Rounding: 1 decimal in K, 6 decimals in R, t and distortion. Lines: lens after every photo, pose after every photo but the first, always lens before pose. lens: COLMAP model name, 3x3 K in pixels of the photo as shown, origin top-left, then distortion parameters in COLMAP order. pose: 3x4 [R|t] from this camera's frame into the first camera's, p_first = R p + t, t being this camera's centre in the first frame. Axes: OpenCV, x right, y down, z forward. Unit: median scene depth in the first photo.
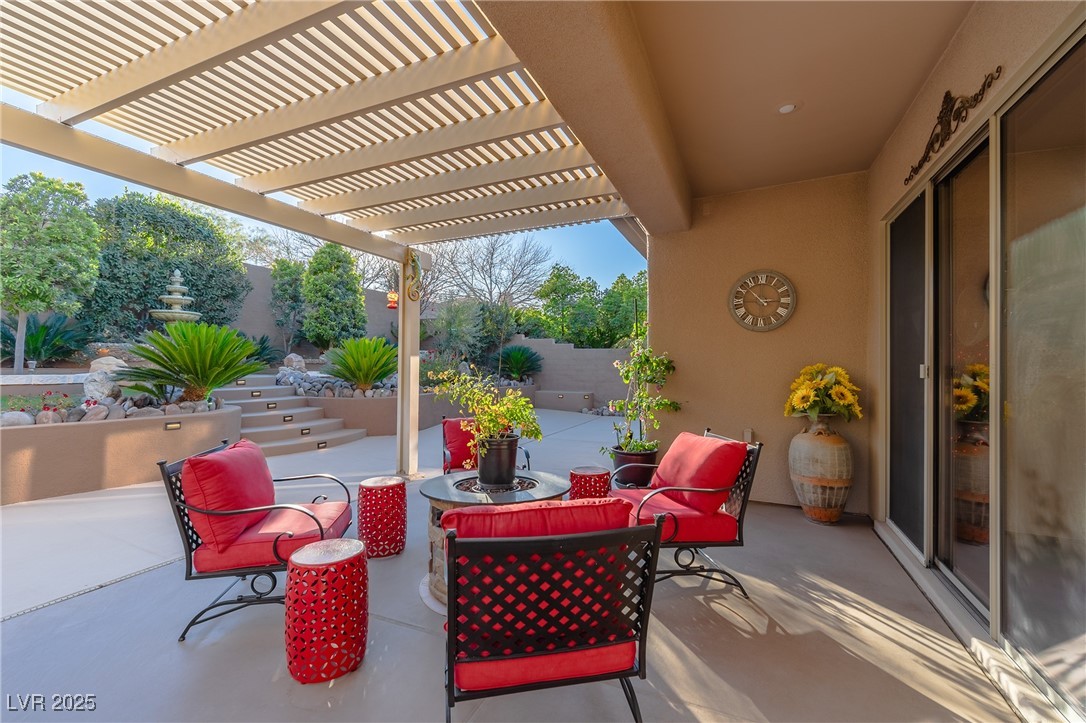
lens RADIAL K [[479.3, 0, 540.0], [0, 479.3, 364.8], [0, 0, 1]] dist [0.001111, 0.005222]
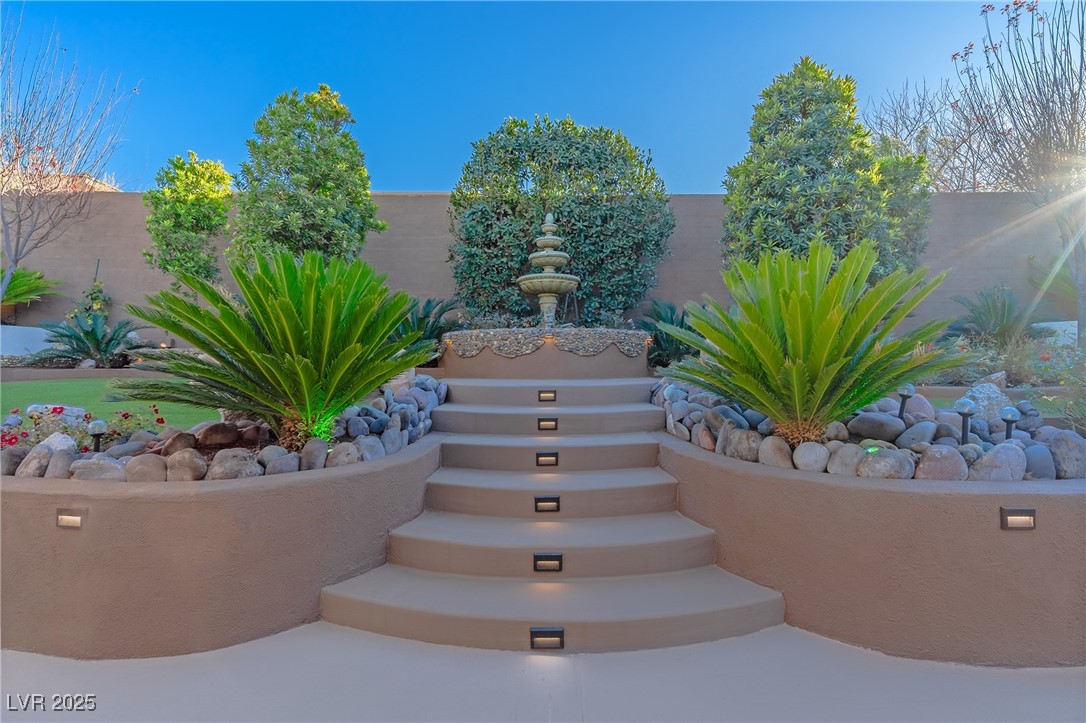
lens RADIAL K [[479.3, 0, 541.0], [0, 479.3, 358.0], [0, 0, 1]] dist [0.001111, 0.005222]
pose [[0.405831, -0.006823, -0.913923, -0.160766], [0.011989, 0.999926, -0.002141, 0.001904], [0.913869, -0.010088, 0.405883, 0.721856]]
